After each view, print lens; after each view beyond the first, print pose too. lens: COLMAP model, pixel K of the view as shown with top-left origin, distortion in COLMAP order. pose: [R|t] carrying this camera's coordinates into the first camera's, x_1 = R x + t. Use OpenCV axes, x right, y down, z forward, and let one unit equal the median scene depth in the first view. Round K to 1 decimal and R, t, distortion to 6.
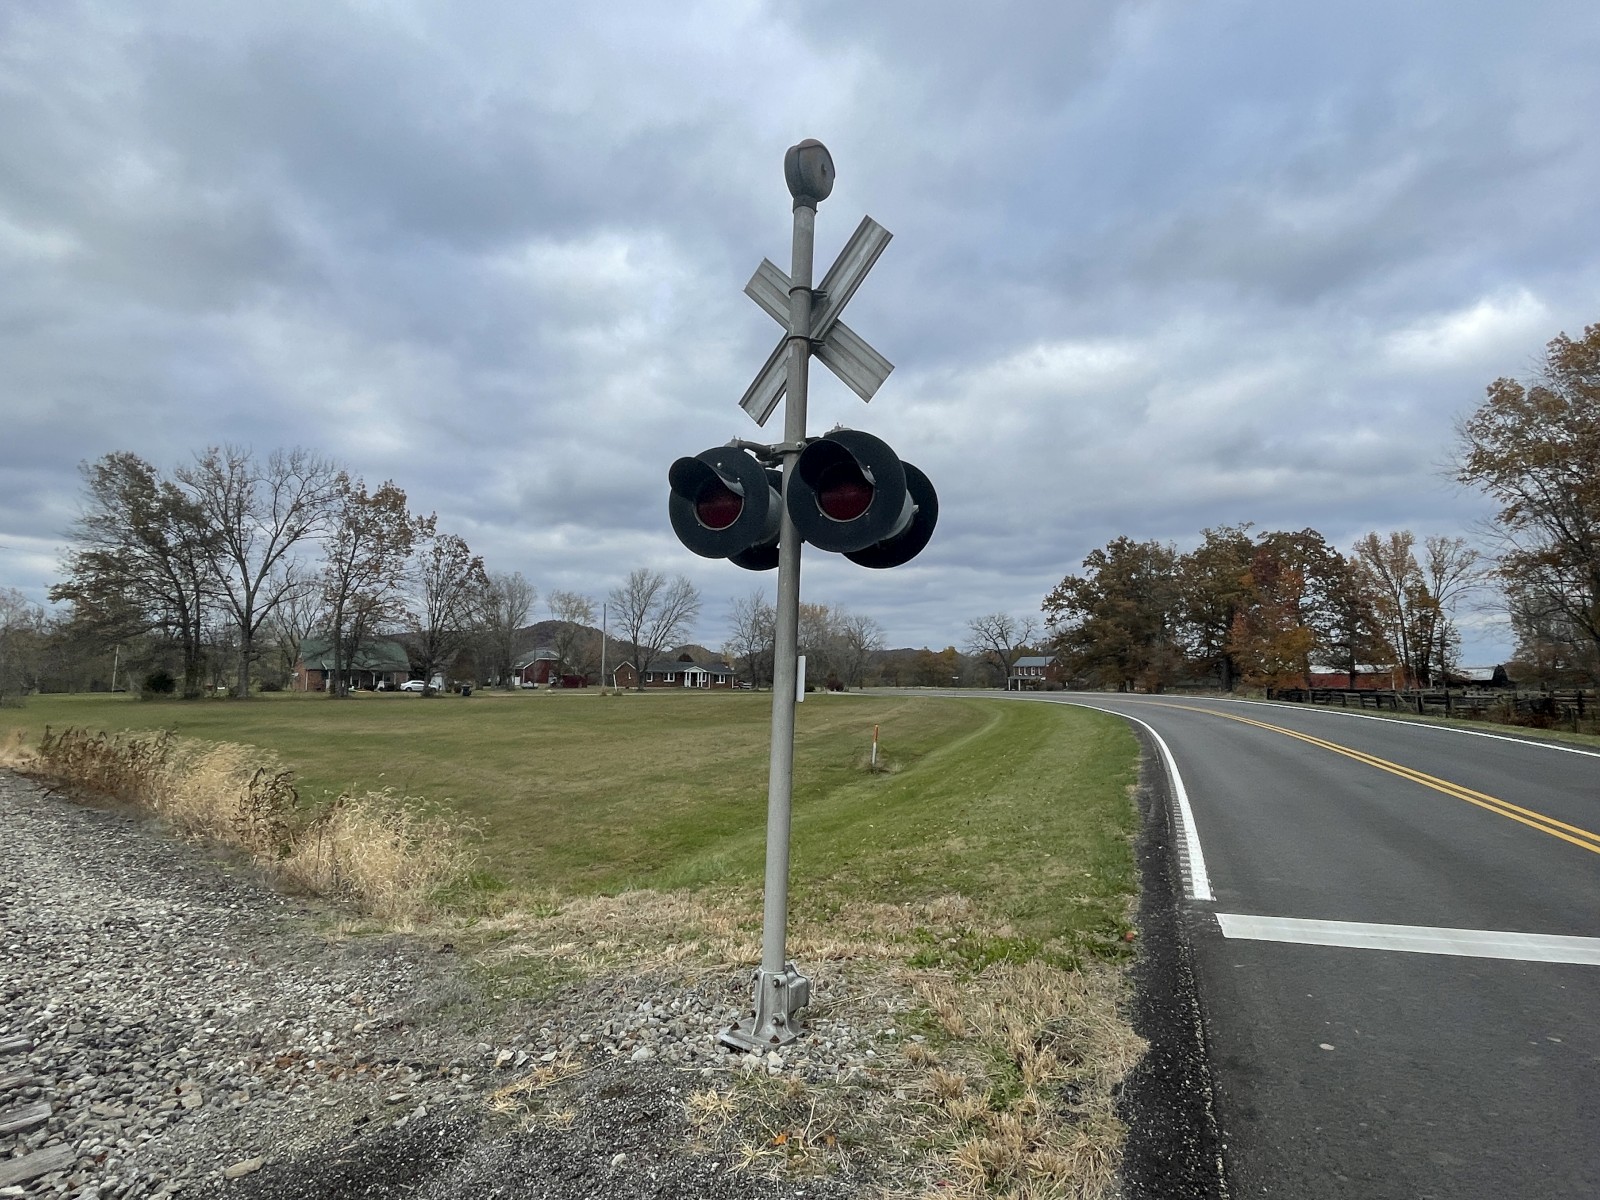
lens RADIAL K [[849.1, 0, 806.6], [0, 849.1, 602.2], [0, 0, 1]] dist [0.001212, -0.000364]
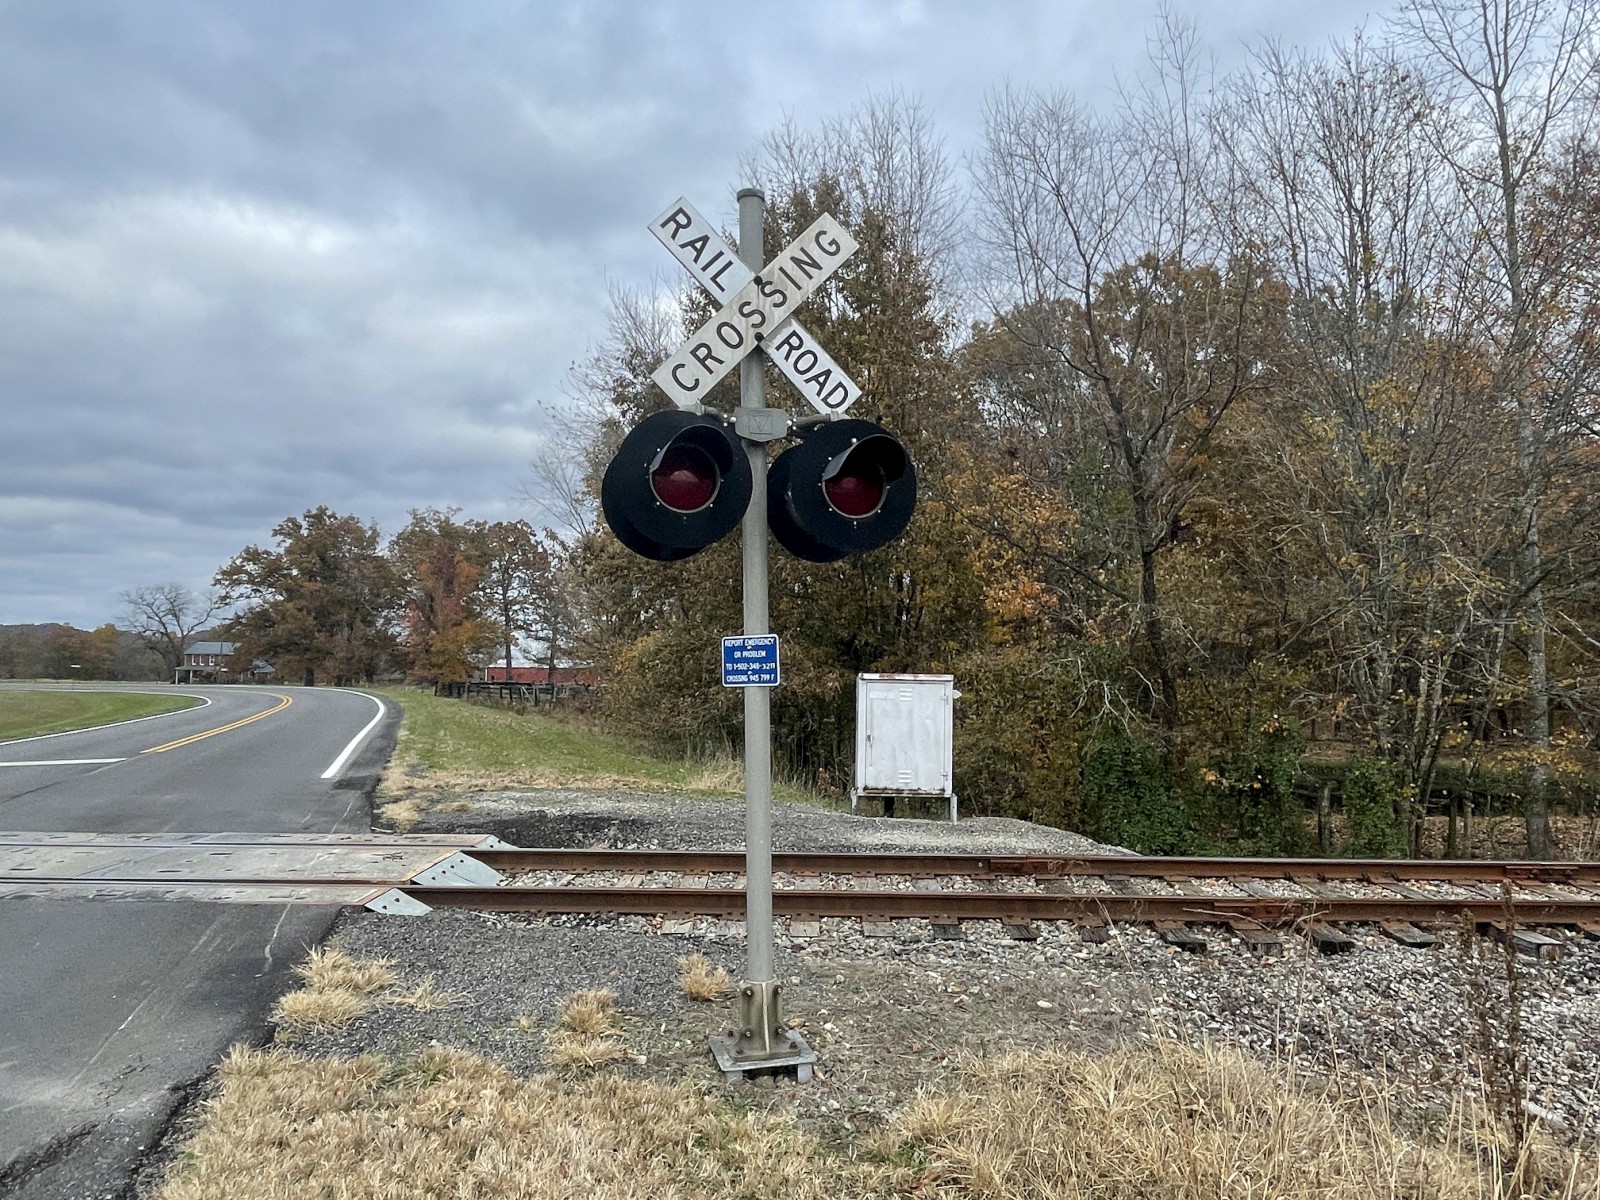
lens RADIAL K [[1082.3, 0, 803.6], [0, 1082.3, 597.2], [0, 0, 1]] dist [0.023922, -0.014252]
pose [[0.757711, 0.058050, 0.650003, 0.879841], [-0.070810, 0.997468, -0.006538, -0.360211], [-0.648737, -0.041073, 0.759903, -4.616488]]
